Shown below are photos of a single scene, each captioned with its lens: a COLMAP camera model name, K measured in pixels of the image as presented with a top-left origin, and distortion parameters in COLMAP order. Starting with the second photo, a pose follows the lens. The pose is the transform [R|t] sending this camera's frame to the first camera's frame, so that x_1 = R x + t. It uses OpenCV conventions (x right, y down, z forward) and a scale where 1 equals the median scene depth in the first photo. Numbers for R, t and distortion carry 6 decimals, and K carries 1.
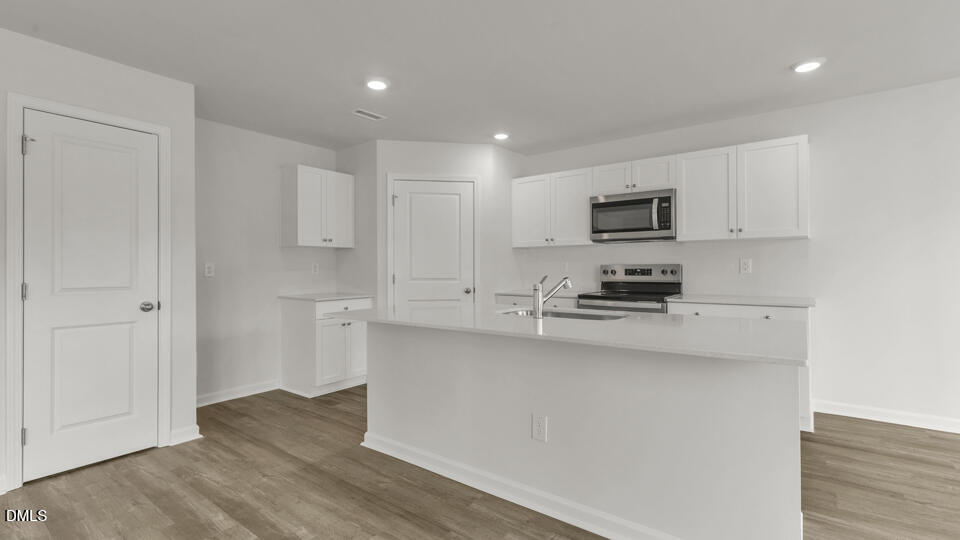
lens RADIAL K [[439.3, 0, 476.1], [0, 439.3, 268.1], [0, 0, 1]] dist [0.001405, 0.000124]
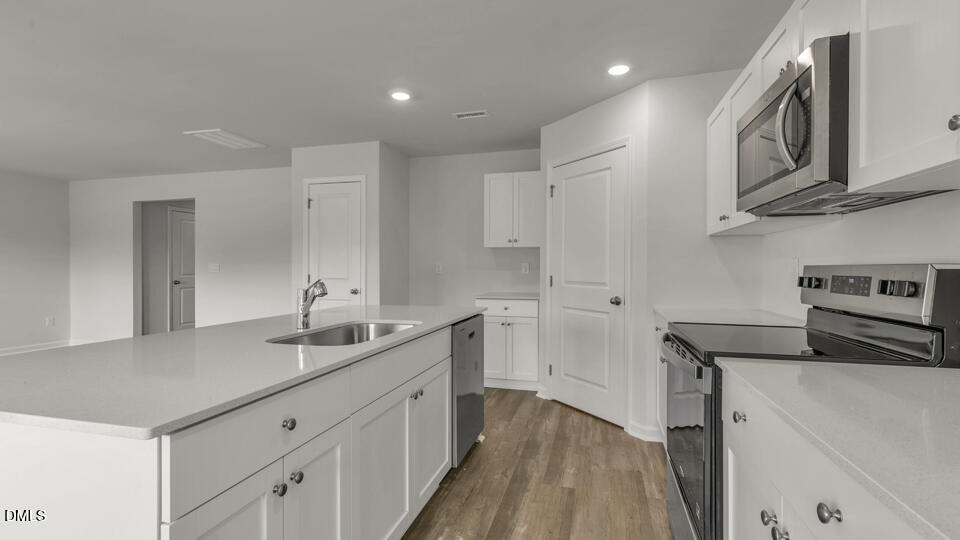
lens RADIAL K [[439.3, 0, 480.1], [0, 439.3, 267.3], [0, 0, 1]] dist [0.001405, 0.000124]
pose [[0.363092, 0.006045, -0.931734, 0.615731], [-0.006655, 0.999970, 0.003895, -0.005295], [0.931730, 0.004787, 0.363121, 0.584536]]
